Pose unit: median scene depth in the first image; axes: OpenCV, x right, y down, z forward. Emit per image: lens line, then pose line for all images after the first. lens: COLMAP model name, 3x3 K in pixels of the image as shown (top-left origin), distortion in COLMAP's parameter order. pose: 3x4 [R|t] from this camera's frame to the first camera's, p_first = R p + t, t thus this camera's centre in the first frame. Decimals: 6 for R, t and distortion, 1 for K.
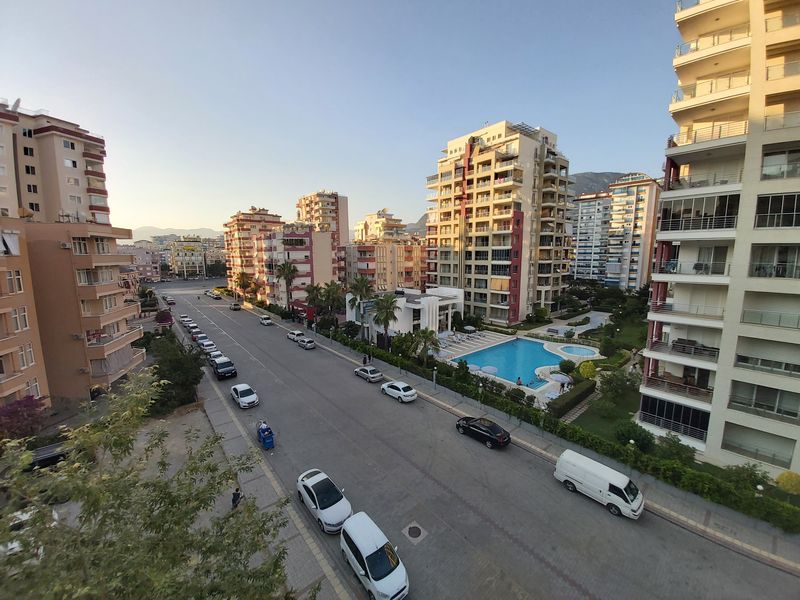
lens RADIAL K [[319.6, 0, 405.0], [0, 319.6, 295.8], [0, 0, 1]] dist [0.001341, -0.004020]
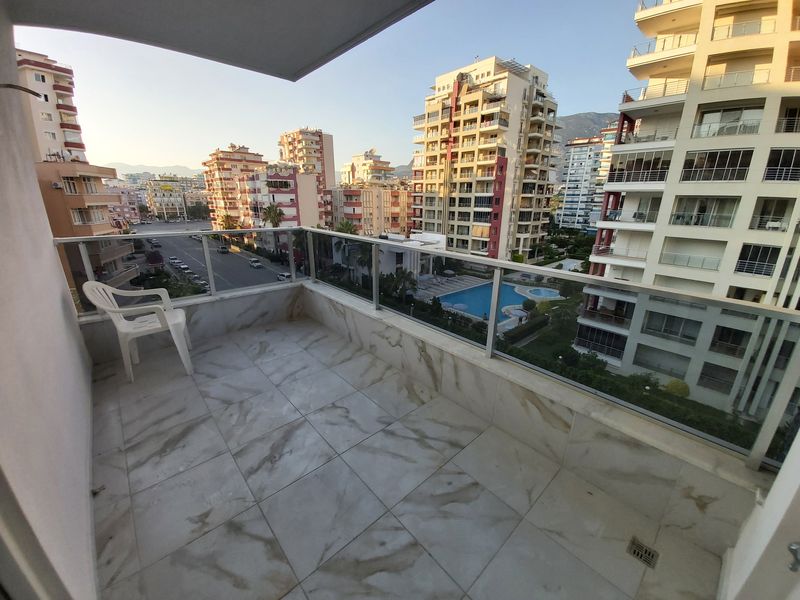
lens RADIAL K [[319.6, 0, 408.1], [0, 319.6, 301.2], [0, 0, 1]] dist [0.001341, -0.004020]
pose [[0.999151, 0.006748, 0.040639, 0.017874], [-0.013885, 0.983932, 0.178005, 0.006936], [-0.038785, -0.178418, 0.983190, -0.057078]]
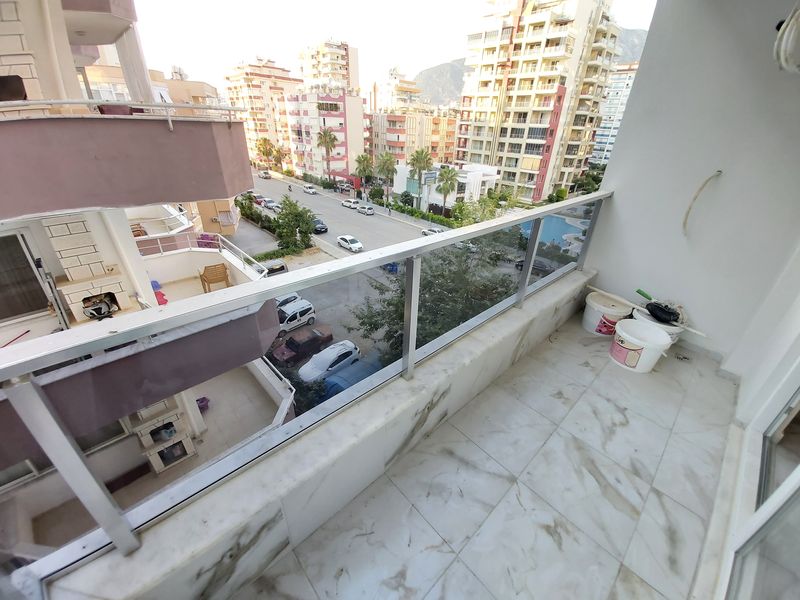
lens RADIAL K [[332.4, 0, 410.5], [0, 332.4, 298.5], [0, 0, 1]] dist [0.001128, -0.004315]
pose [[0.997266, 0.019945, 0.071154, -0.171013], [-0.043230, 0.938393, 0.342856, 0.023738], [-0.059932, -0.344995, 0.936689, -0.171573]]
